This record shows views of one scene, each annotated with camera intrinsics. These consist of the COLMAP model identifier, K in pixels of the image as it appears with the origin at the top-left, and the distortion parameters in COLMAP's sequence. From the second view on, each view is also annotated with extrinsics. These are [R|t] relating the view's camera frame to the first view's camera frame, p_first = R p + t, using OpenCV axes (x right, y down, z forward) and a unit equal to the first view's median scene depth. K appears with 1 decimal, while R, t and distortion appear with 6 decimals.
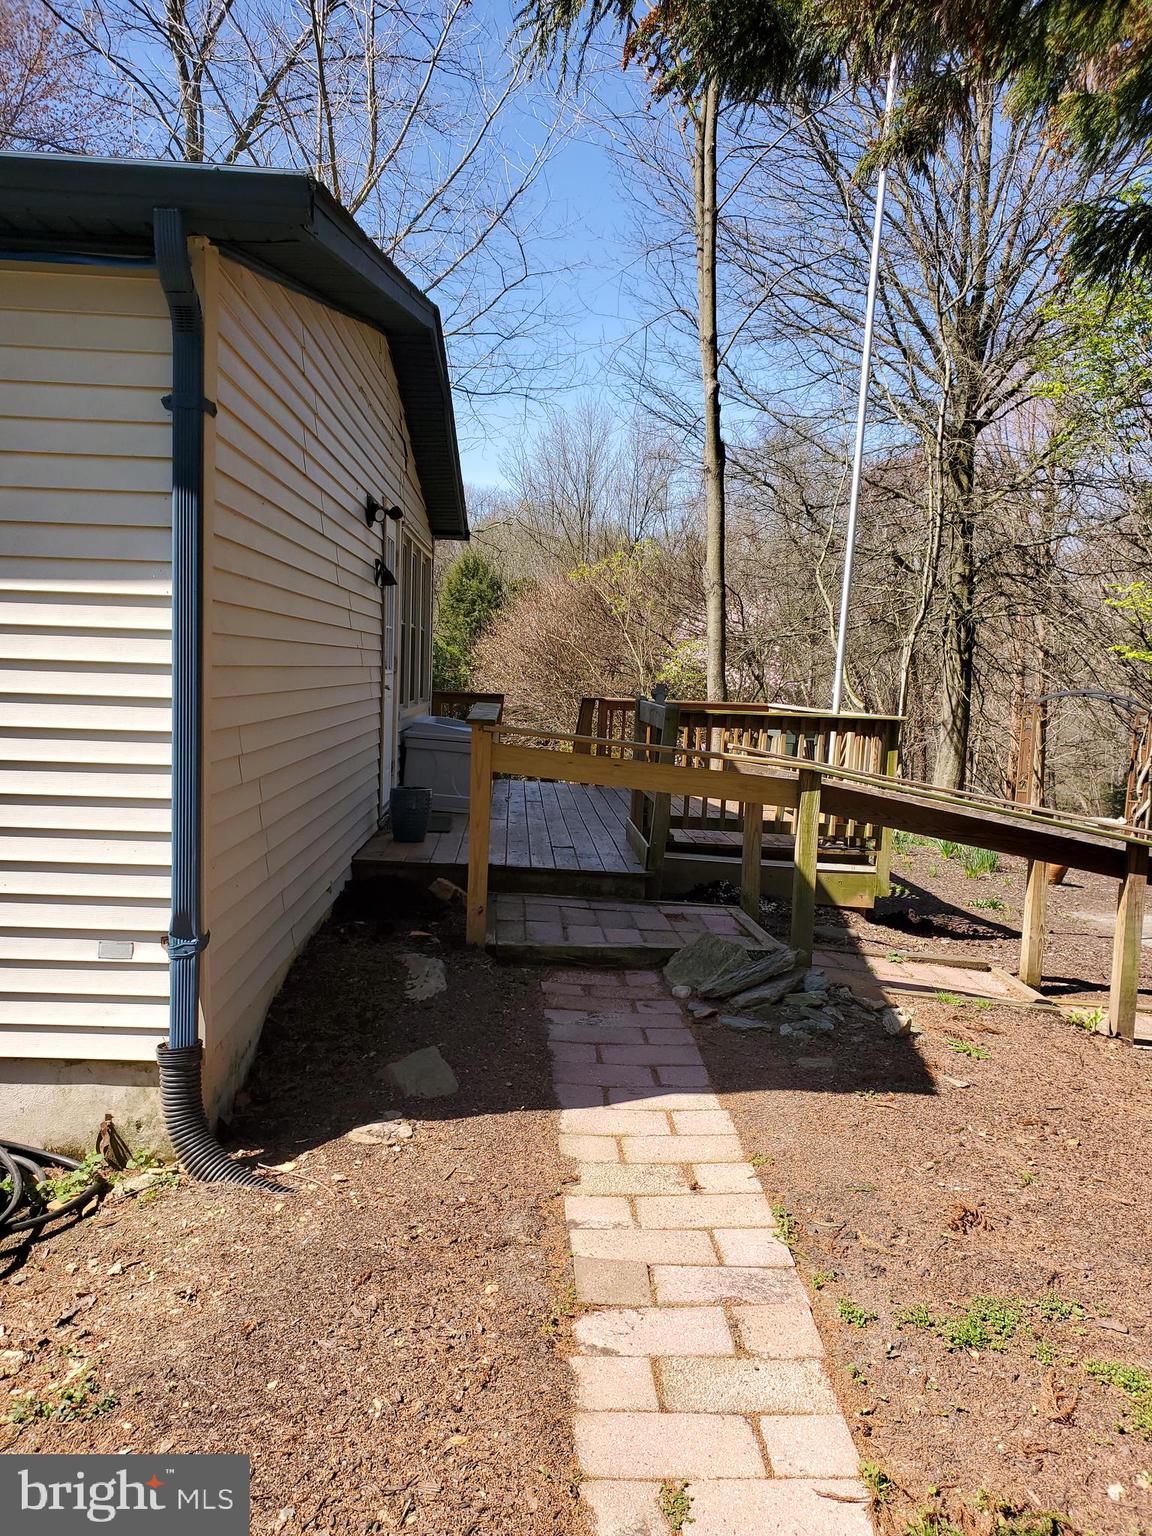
lens RADIAL K [[1197.3, 0, 579.8], [0, 1197.3, 755.9], [0, 0, 1]] dist [-0.005636, 0.009548]
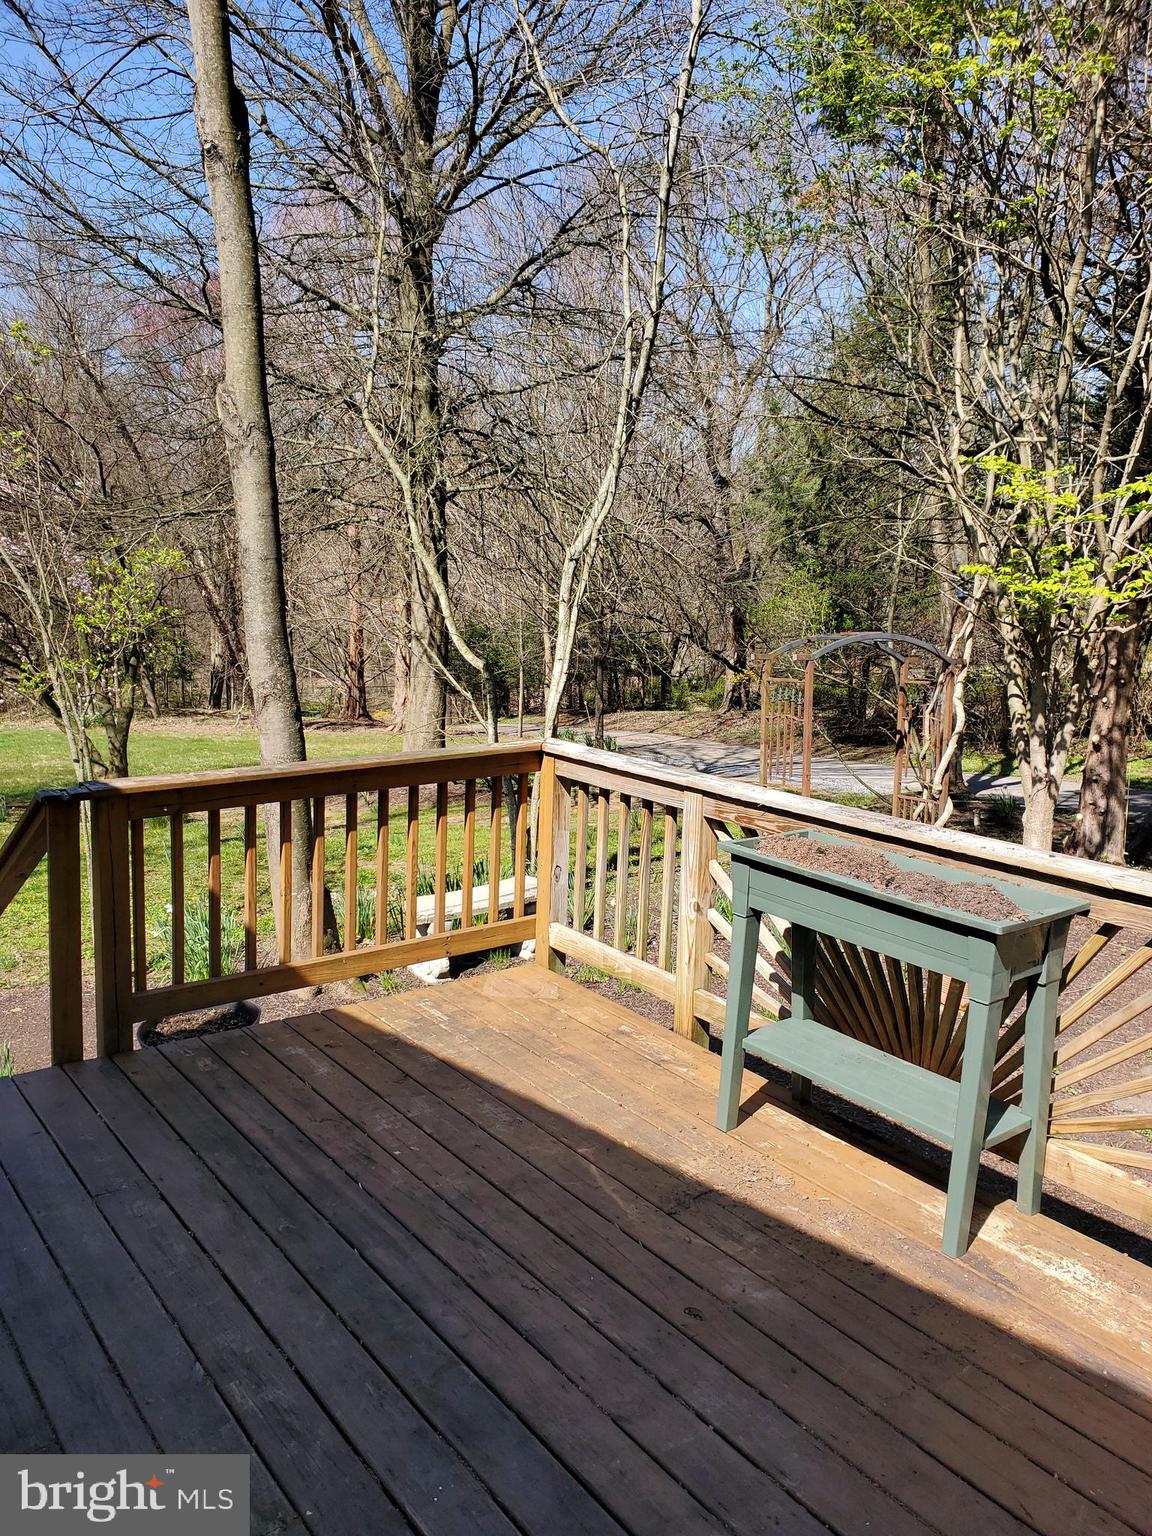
lens RADIAL K [[1197.3, 0, 579.8], [0, 1197.3, 755.9], [0, 0, 1]] dist [-0.005636, 0.009548]
pose [[0.822232, -0.113281, 0.557765, -0.028857], [0.047057, 0.990168, 0.131731, -0.047095], [-0.567204, -0.082066, 0.819478, 0.344272]]
